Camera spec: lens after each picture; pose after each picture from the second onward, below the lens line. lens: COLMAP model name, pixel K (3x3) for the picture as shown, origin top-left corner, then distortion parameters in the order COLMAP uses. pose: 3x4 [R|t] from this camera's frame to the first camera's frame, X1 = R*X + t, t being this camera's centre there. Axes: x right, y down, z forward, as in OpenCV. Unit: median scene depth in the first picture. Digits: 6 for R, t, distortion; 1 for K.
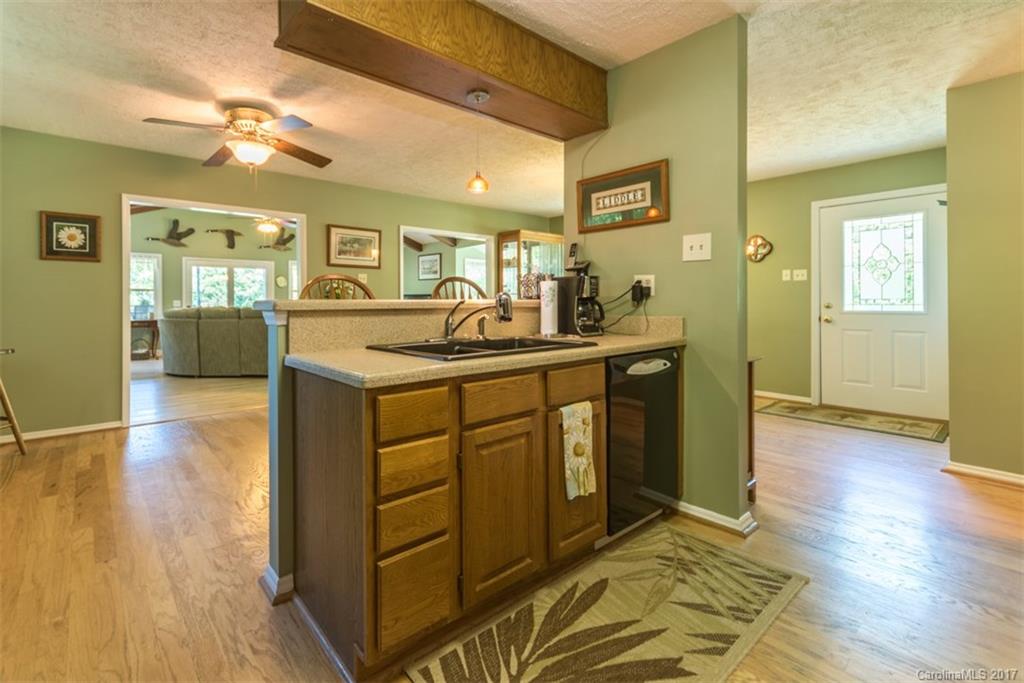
lens RADIAL K [[400.4, 0, 492.0], [0, 400.4, 301.4], [0, 0, 1]] dist [-0.035225, 0.000438]
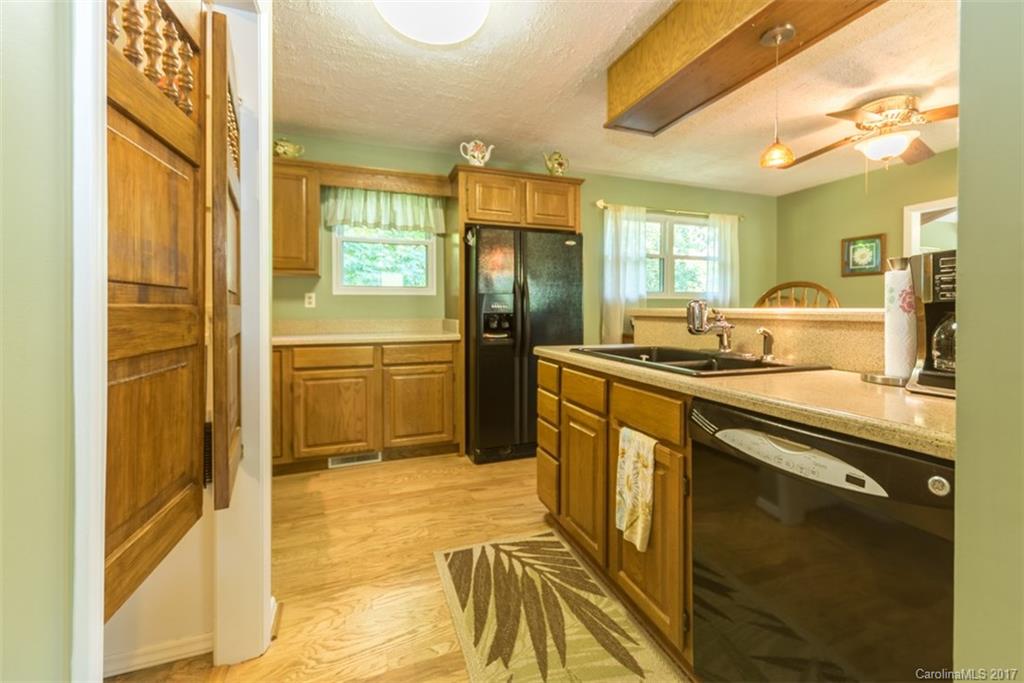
lens RADIAL K [[400.4, 0, 511.6], [0, 400.4, 314.4], [0, 0, 1]] dist [-0.035225, 0.000438]
pose [[-0.300097, 0.010987, -0.953845, 1.274491], [0.000193, 0.999934, 0.011457, -0.004352], [0.953909, 0.003254, -0.300080, 1.159448]]
